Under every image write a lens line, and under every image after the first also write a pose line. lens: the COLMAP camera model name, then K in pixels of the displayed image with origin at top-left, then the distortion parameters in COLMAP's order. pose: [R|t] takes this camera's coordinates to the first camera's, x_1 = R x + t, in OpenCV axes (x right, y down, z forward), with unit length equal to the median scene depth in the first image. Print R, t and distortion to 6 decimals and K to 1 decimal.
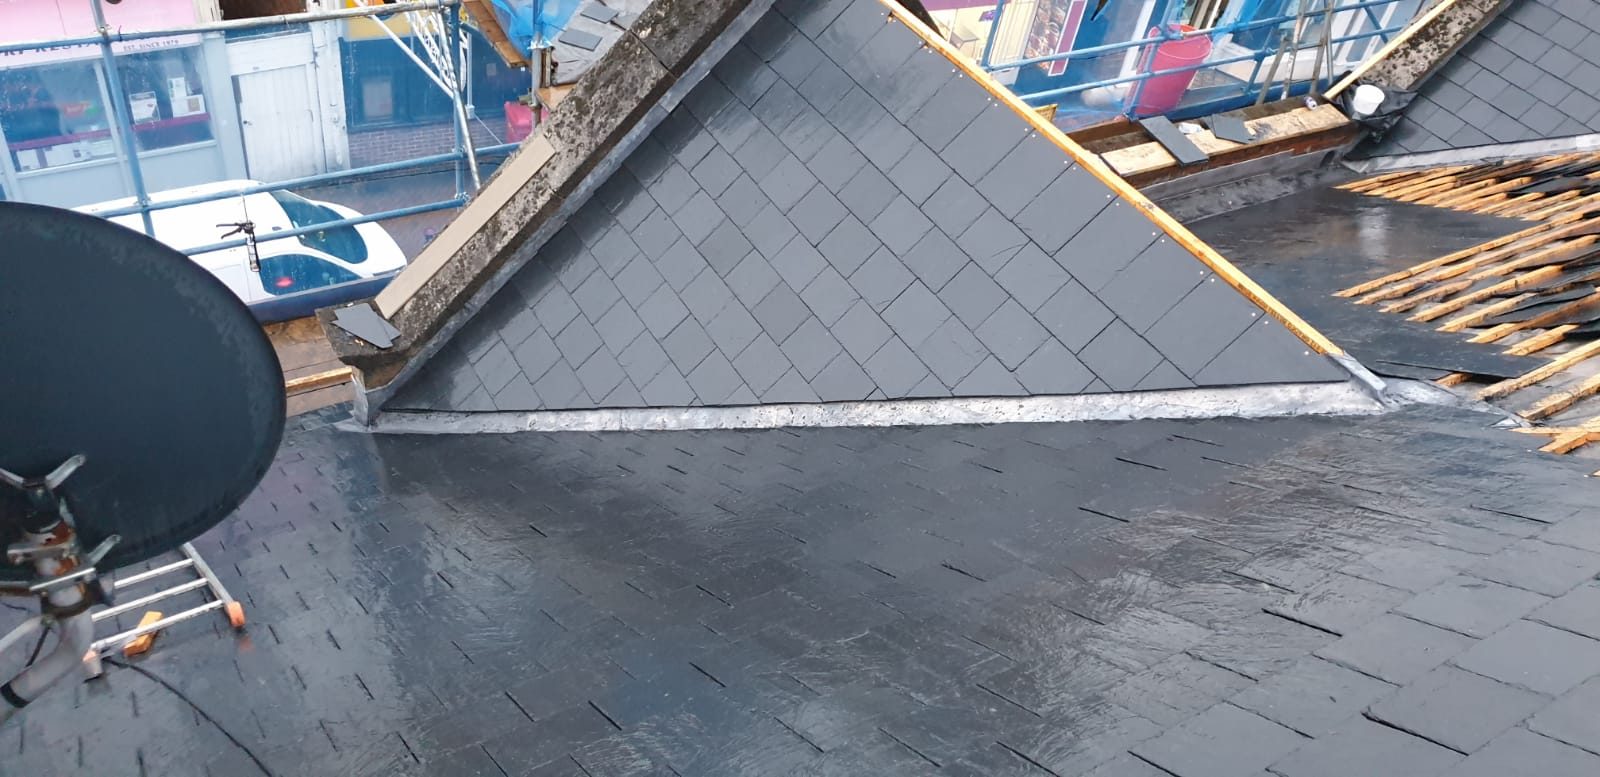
lens RADIAL K [[1244.0, 0, 800.0], [0, 1244.0, 388.5], [0, 0, 1]] dist [0.002772, 0.043513]
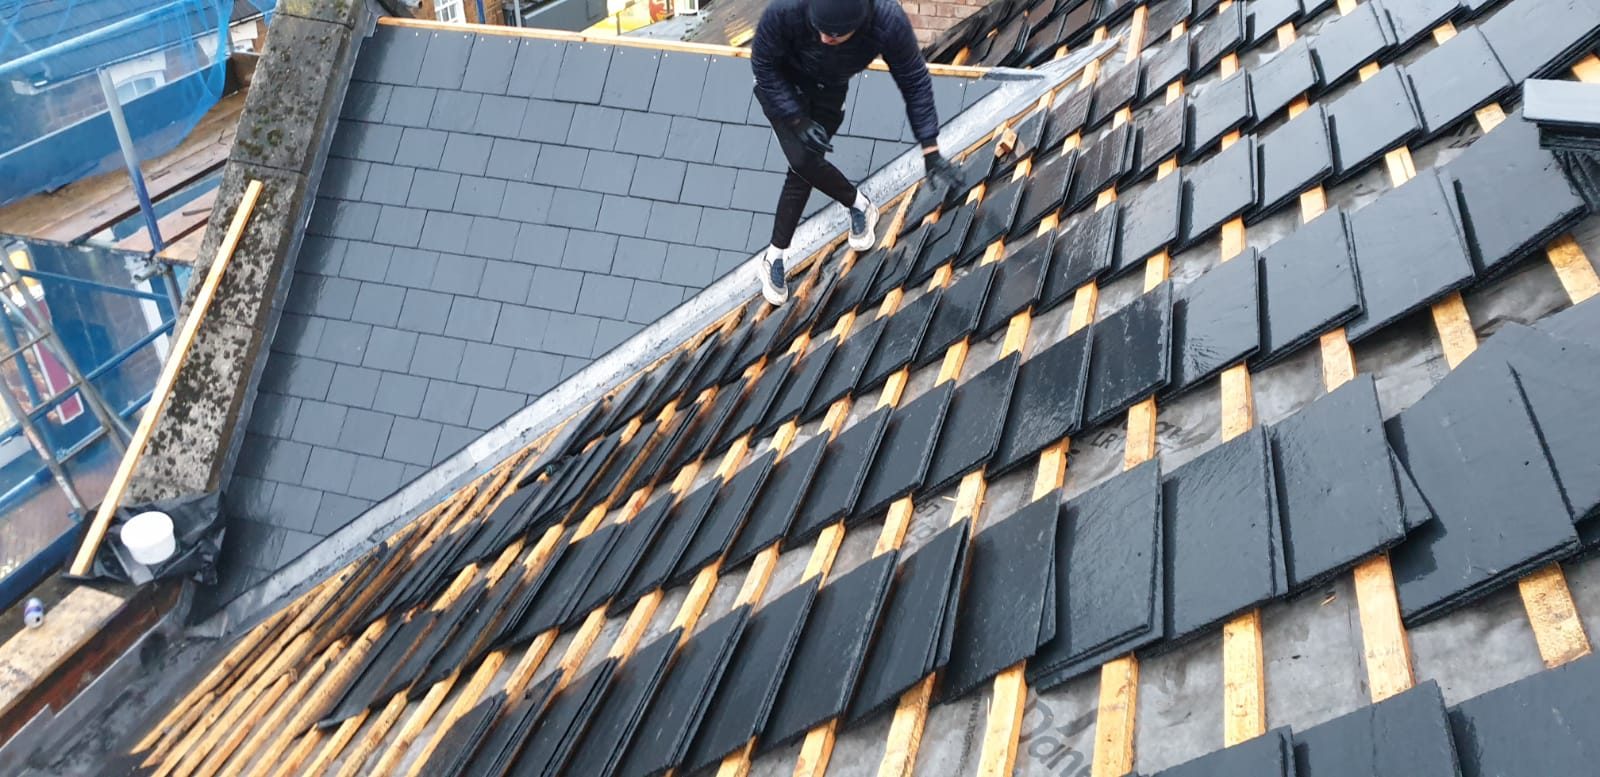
lens RADIAL K [[1244.0, 0, 800.0], [0, 1244.0, 388.5], [0, 0, 1]] dist [0.002772, 0.043513]
pose [[0.731544, -0.483088, 0.481112, 0.429366], [0.532308, 0.845619, 0.039704, -0.152889], [-0.426018, 0.227055, 0.875759, 0.350836]]
